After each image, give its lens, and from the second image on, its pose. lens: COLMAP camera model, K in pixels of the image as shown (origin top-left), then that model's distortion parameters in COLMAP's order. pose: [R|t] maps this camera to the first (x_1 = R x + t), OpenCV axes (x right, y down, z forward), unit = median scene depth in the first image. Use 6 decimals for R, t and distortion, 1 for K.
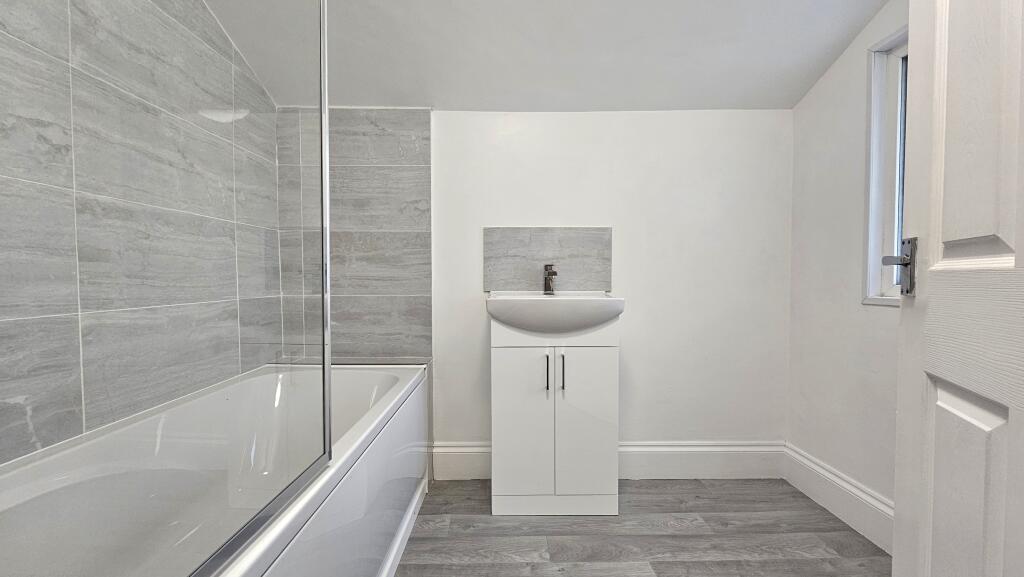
lens RADIAL K [[412.4, 0, 513.4], [0, 412.4, 291.0], [0, 0, 1]] dist [-0.000010, -0.000058]
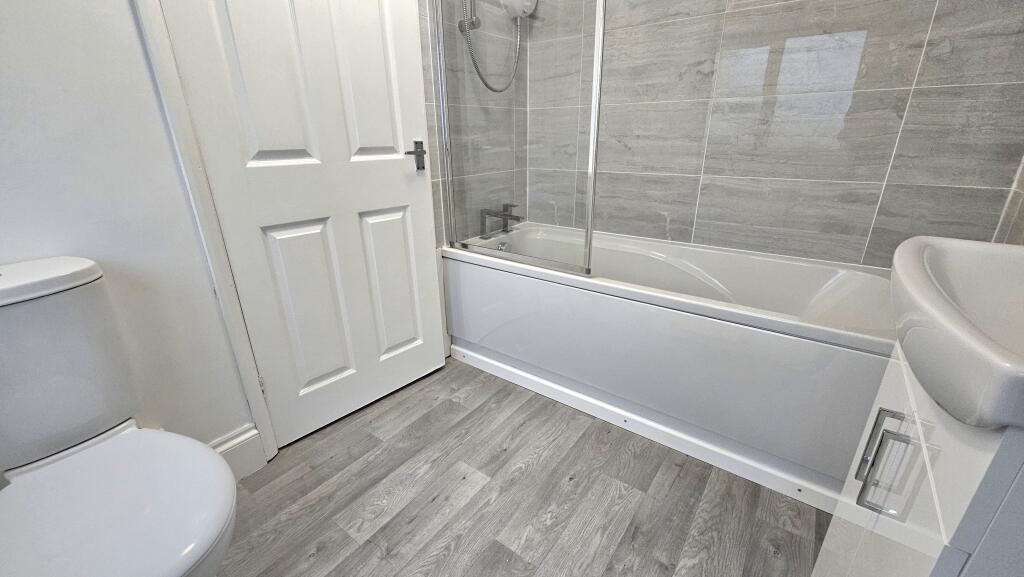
lens RADIAL K [[412.4, 0, 512.3], [0, 412.4, 290.5], [0, 0, 1]] dist [-0.000010, -0.000058]
pose [[-0.605124, 0.276674, -0.746510, 0.817878], [-0.023750, 0.930981, 0.364295, -0.103712], [0.795777, 0.238173, -0.556787, 1.360437]]
